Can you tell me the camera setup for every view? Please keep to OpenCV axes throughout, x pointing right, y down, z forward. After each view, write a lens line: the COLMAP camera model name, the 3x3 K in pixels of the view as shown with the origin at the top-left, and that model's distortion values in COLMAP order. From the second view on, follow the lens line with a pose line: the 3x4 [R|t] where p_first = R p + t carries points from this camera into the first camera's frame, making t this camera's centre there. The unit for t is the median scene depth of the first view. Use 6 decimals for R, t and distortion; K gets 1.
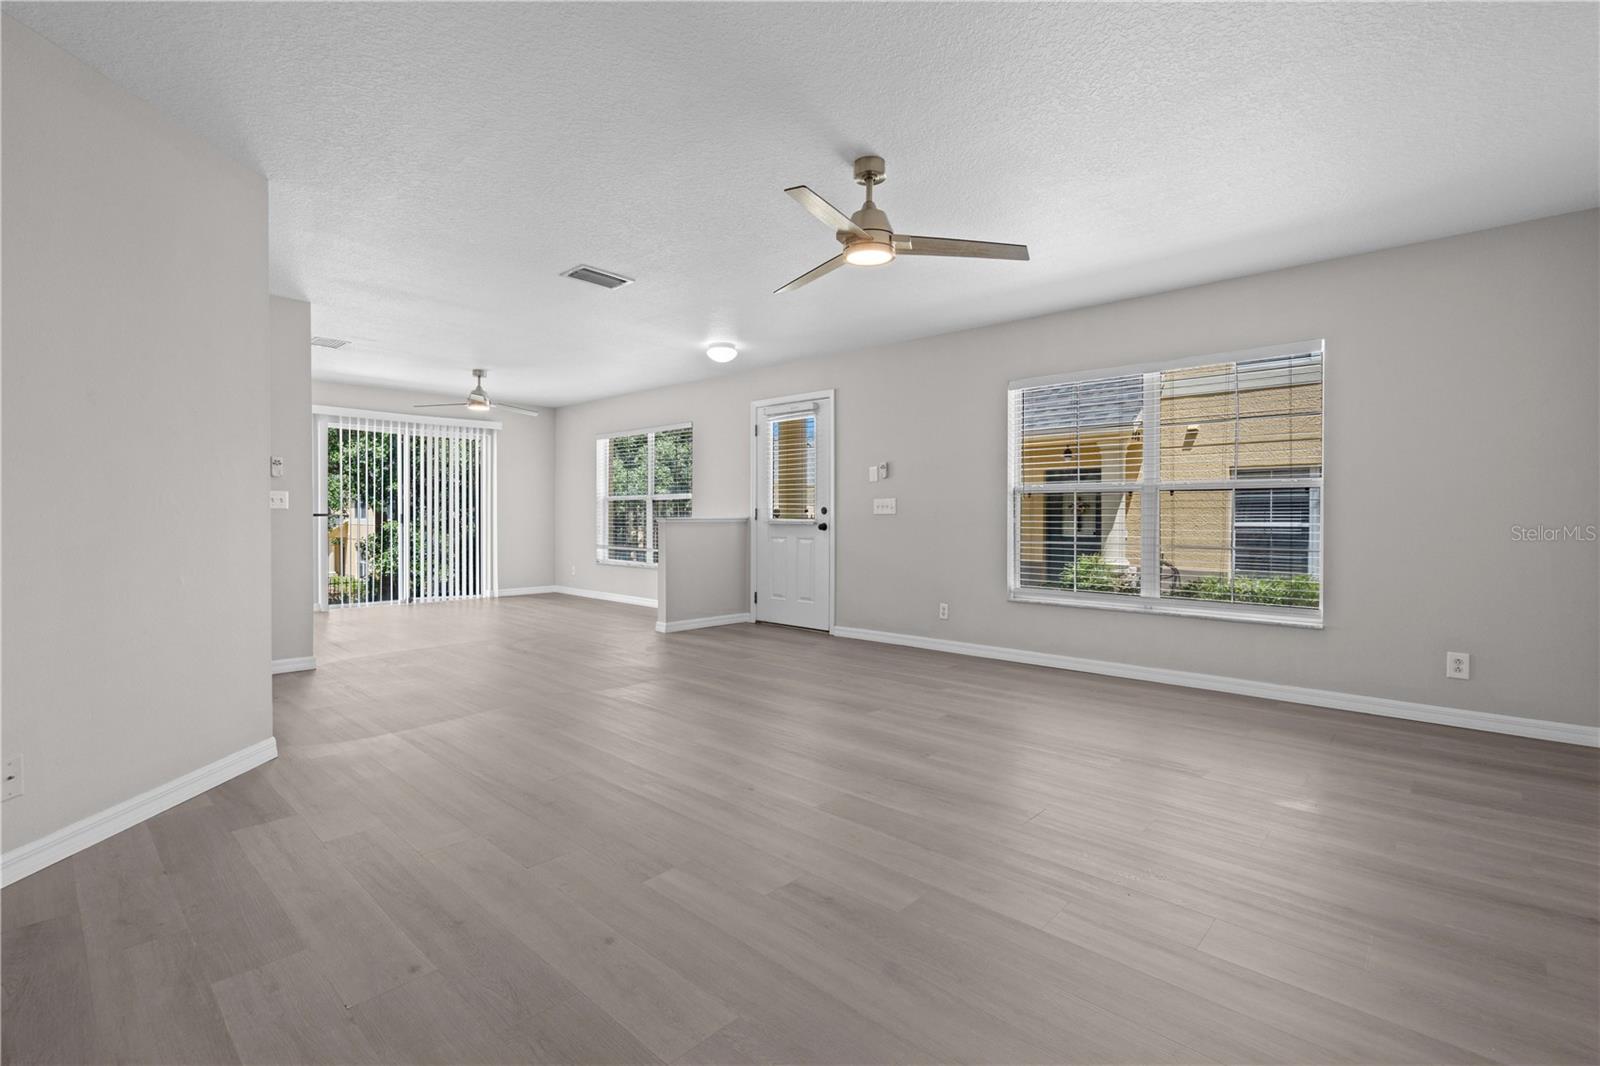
lens RADIAL K [[727.5, 0, 795.1], [0, 727.5, 524.7], [0, 0, 1]] dist [-0.004013, 0.002432]
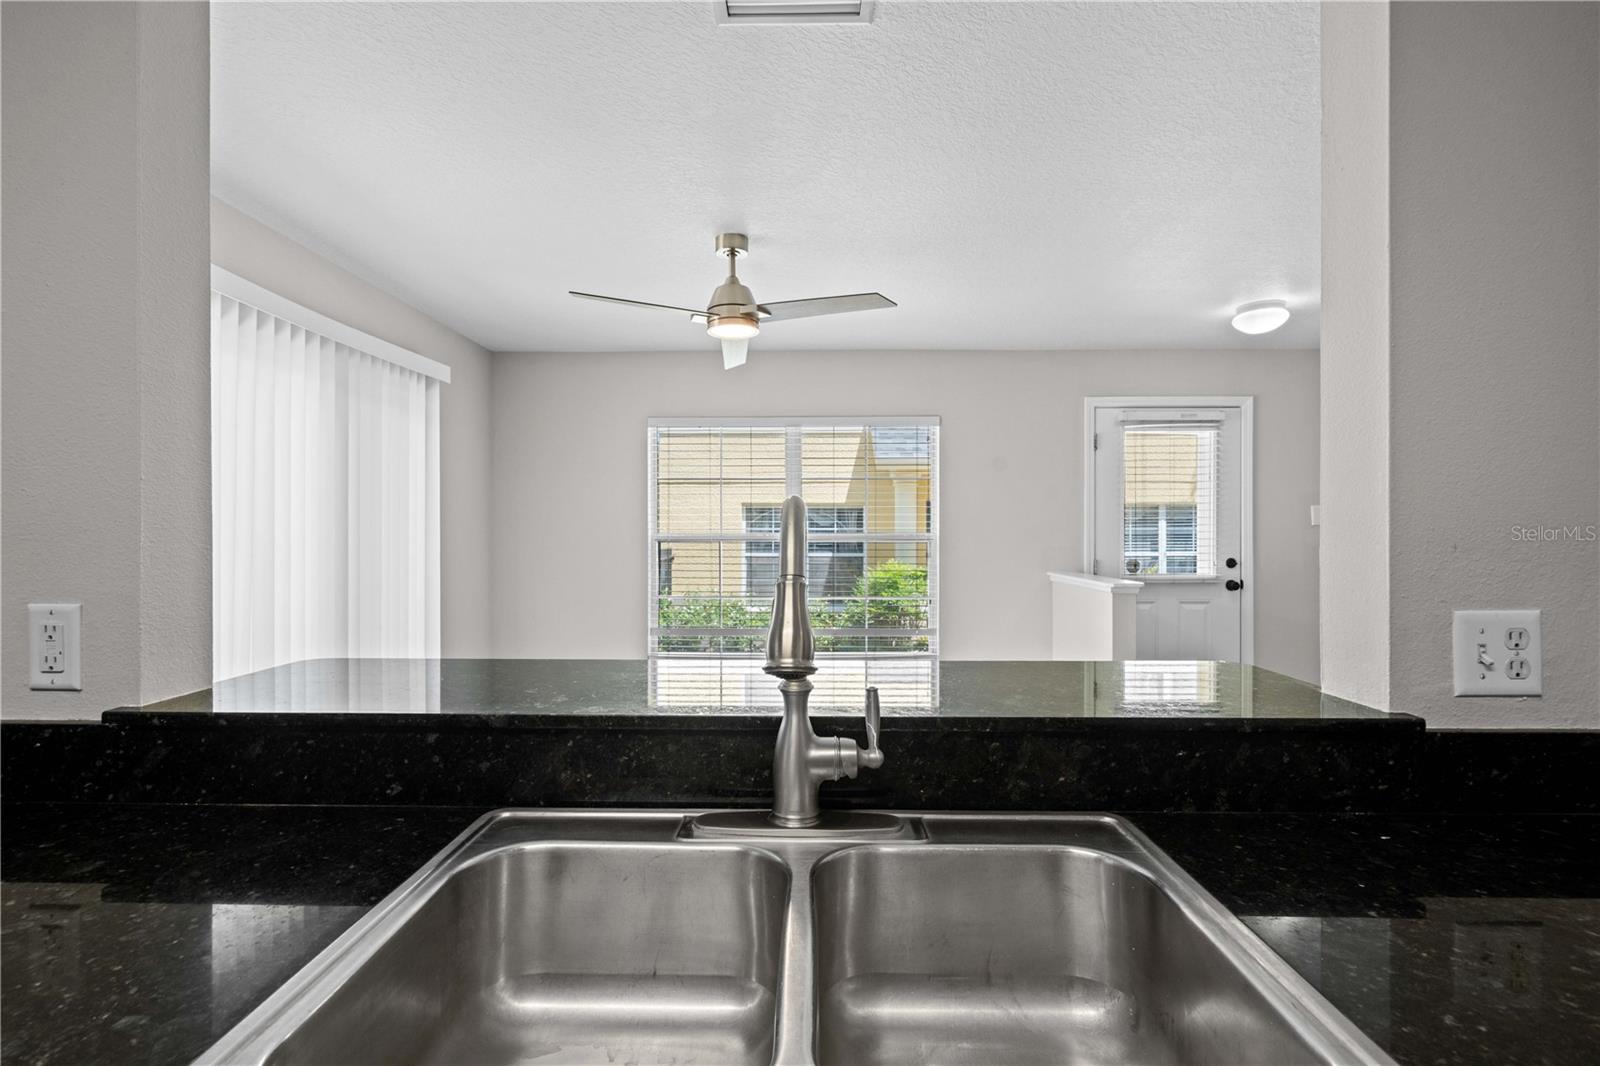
lens RADIAL K [[727.5, 0, 805.0], [0, 727.5, 530.6], [0, 0, 1]] dist [-0.004013, 0.002432]
pose [[0.731642, -0.004399, 0.681675, -0.678957], [0.013854, 0.999869, -0.008417, -0.045817], [-0.681548, 0.015602, 0.731607, 0.680868]]
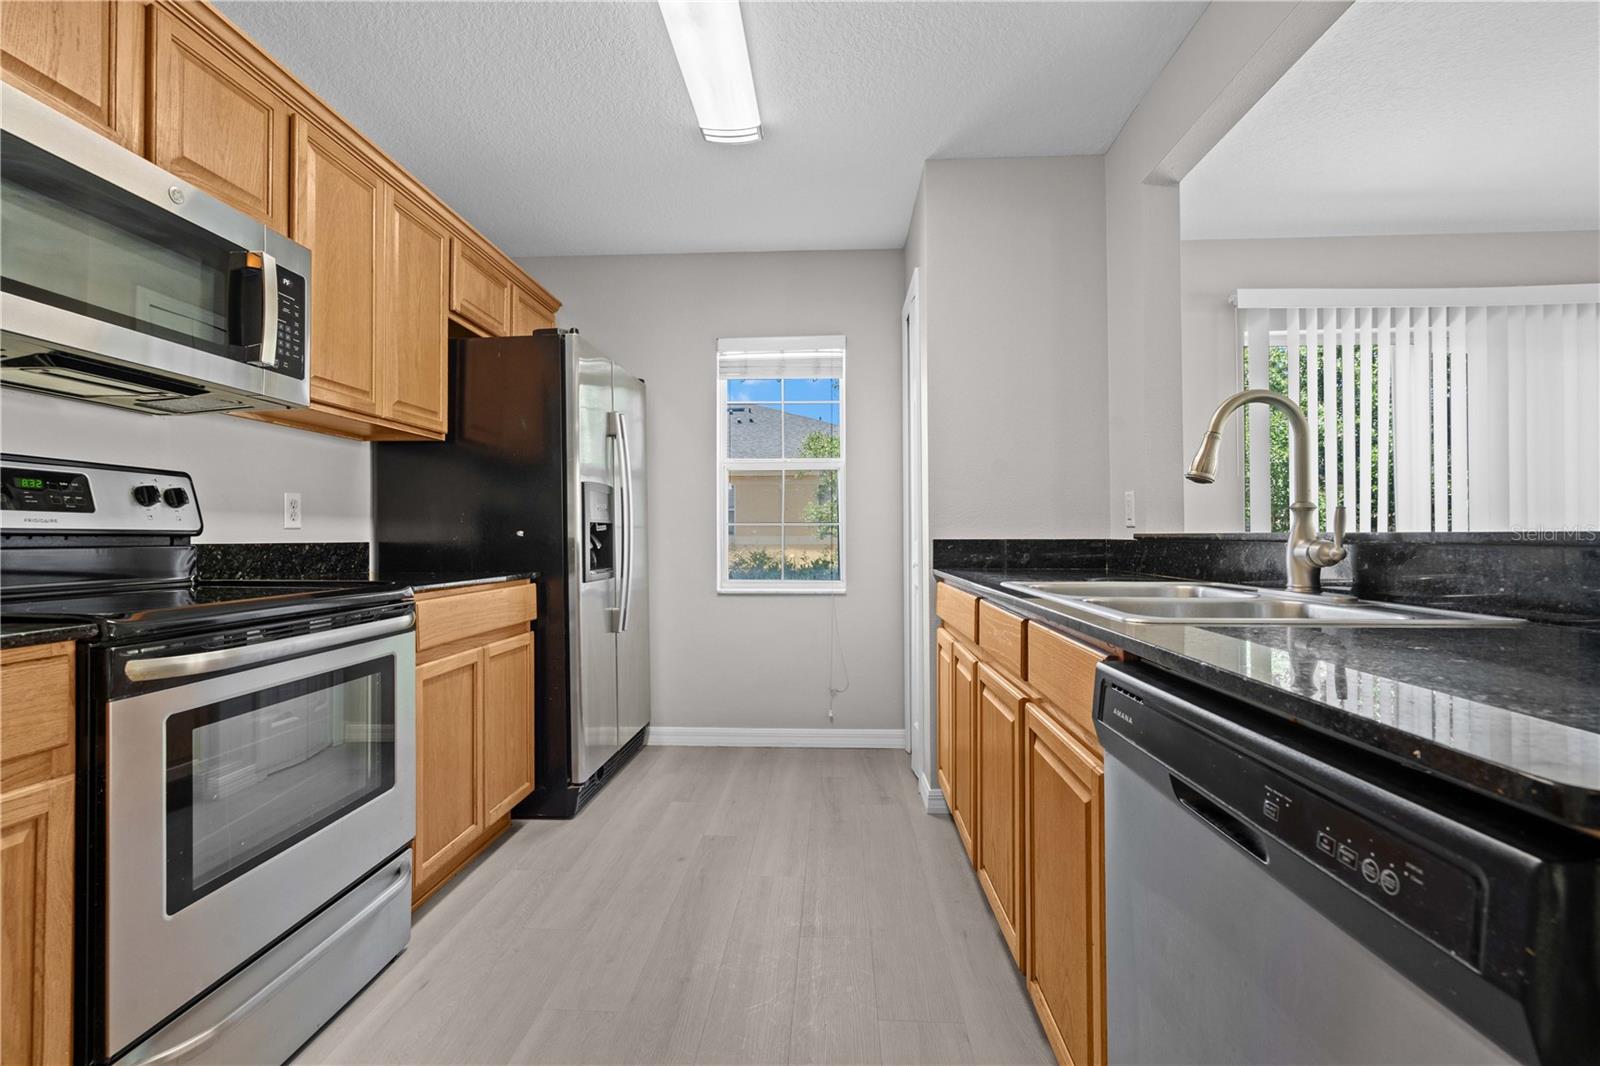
lens RADIAL K [[727.5, 0, 796.0], [0, 727.5, 534.4], [0, 0, 1]] dist [-0.004013, 0.002432]
pose [[0.659561, -0.008839, -0.751599, -0.536220], [-0.005019, 0.999857, -0.016162, -0.008581], [0.751634, 0.014432, 0.659422, 0.539936]]
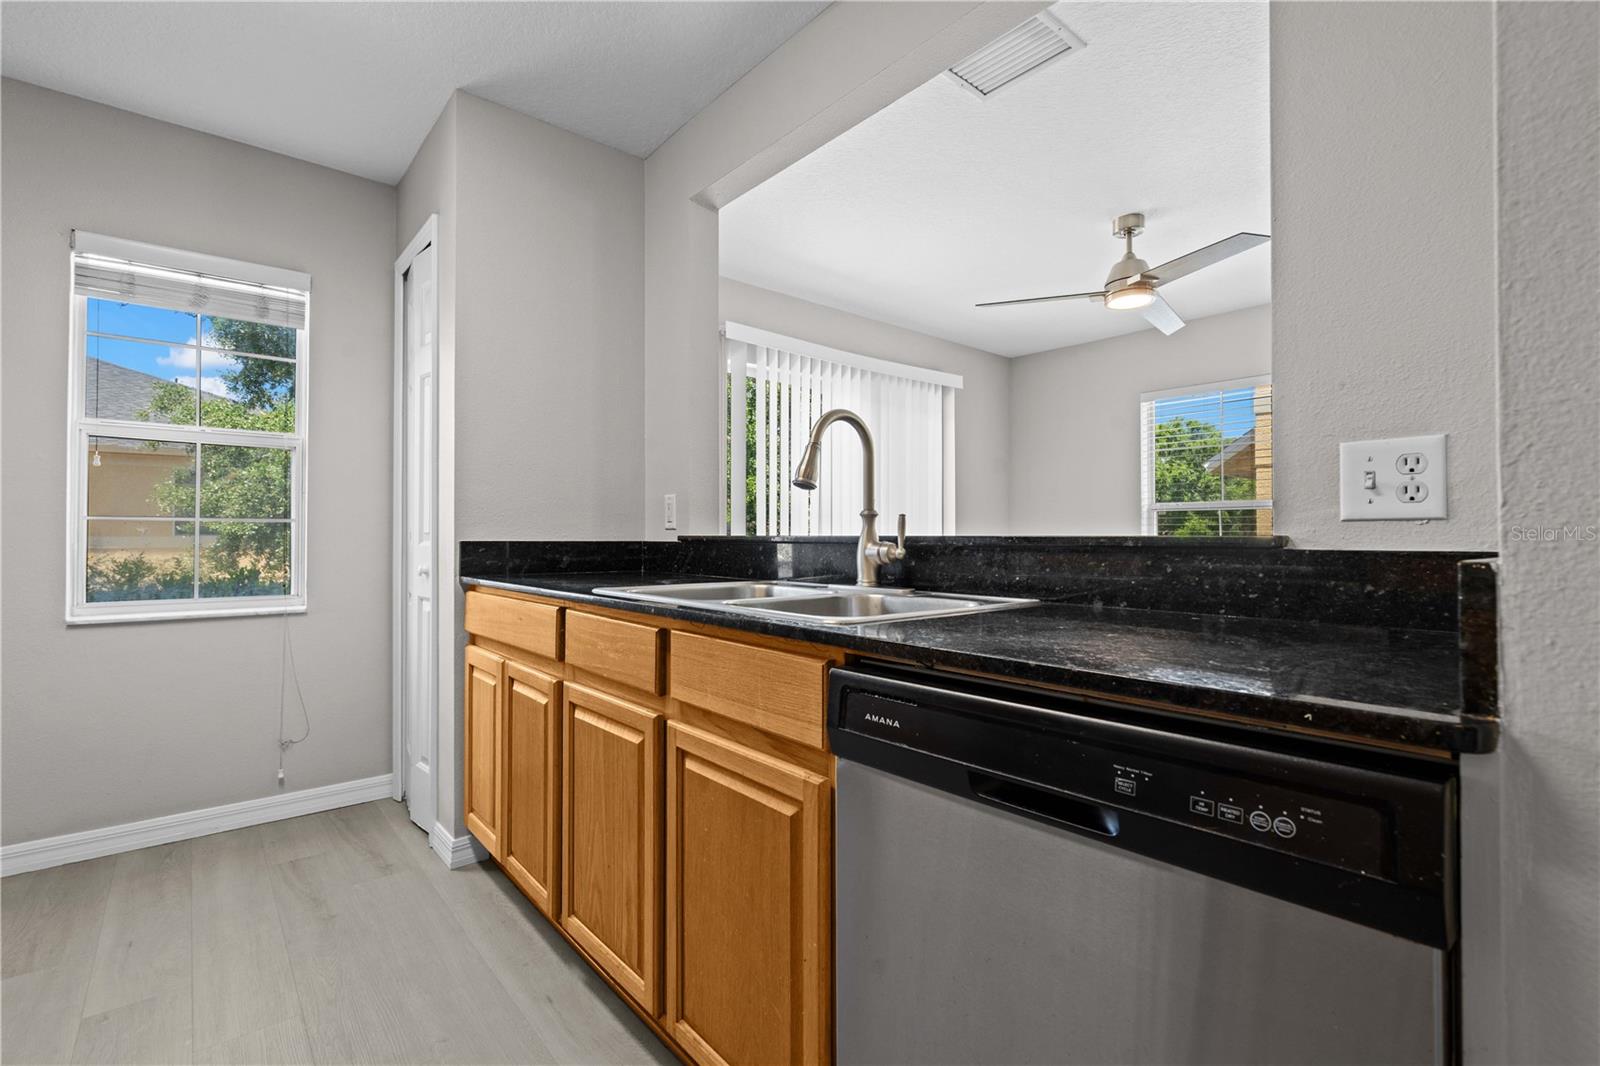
lens RADIAL K [[727.5, 0, 801.9], [0, 727.5, 531.6], [0, 0, 1]] dist [-0.004013, 0.002432]
pose [[0.995752, -0.004575, -0.091962, -0.594042], [0.002464, 0.999731, -0.023053, -0.008959], [0.092043, 0.022729, 0.995496, 0.539692]]
